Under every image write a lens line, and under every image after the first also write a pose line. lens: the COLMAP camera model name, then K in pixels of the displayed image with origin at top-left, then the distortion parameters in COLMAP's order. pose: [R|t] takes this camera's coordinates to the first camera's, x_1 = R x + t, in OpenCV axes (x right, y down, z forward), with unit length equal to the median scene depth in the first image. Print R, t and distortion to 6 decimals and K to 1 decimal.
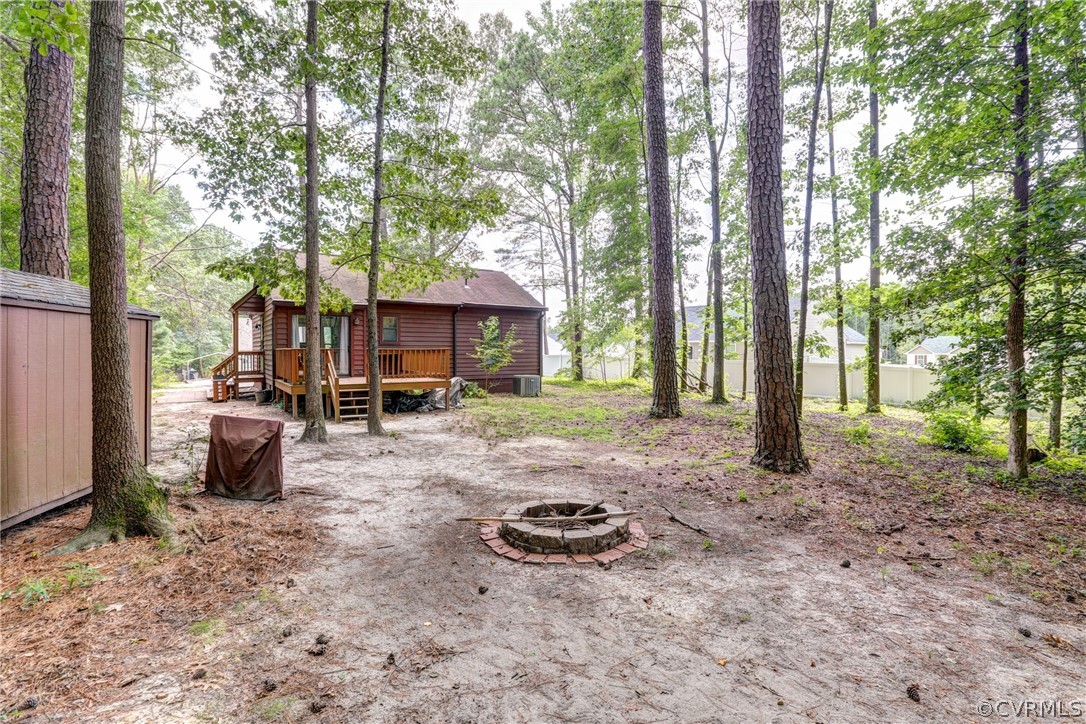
lens RADIAL K [[489.8, 0, 546.7], [0, 489.8, 359.1], [0, 0, 1]] dist [-0.030459, 0.005100]
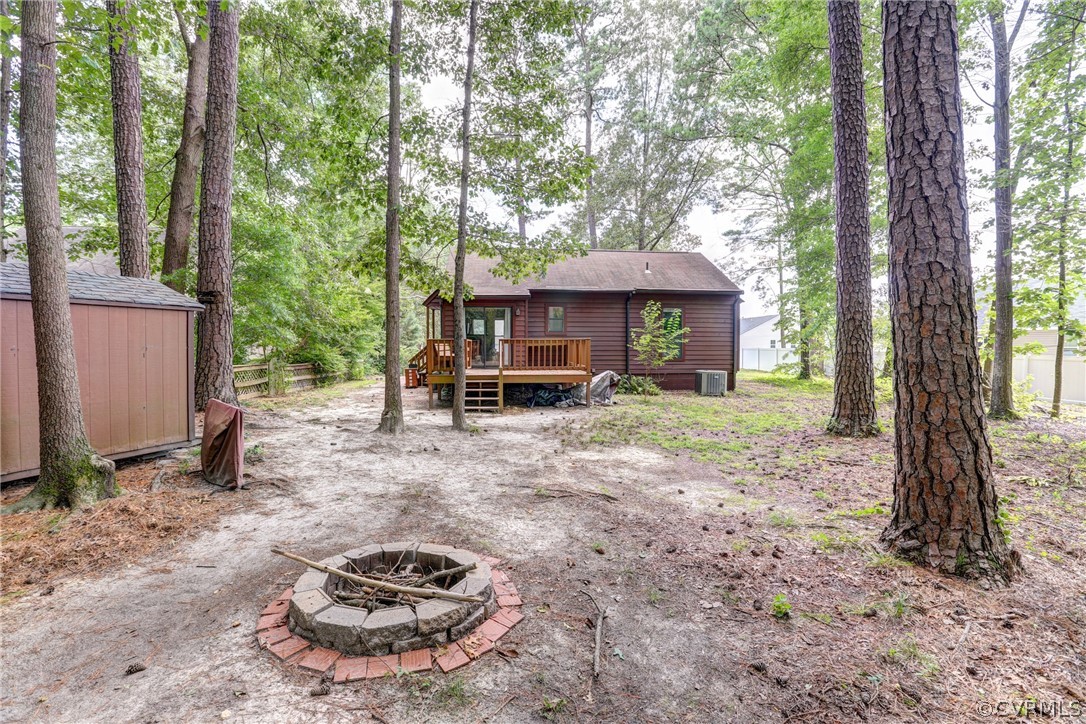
lens RADIAL K [[489.8, 0, 540.3], [0, 489.8, 360.9], [0, 0, 1]] dist [-0.030459, 0.005100]
pose [[0.870020, 0.013870, -0.492821, 0.318715], [-0.006124, 0.999831, 0.017328, 0.007781], [0.492978, -0.012057, 0.869958, 0.314786]]
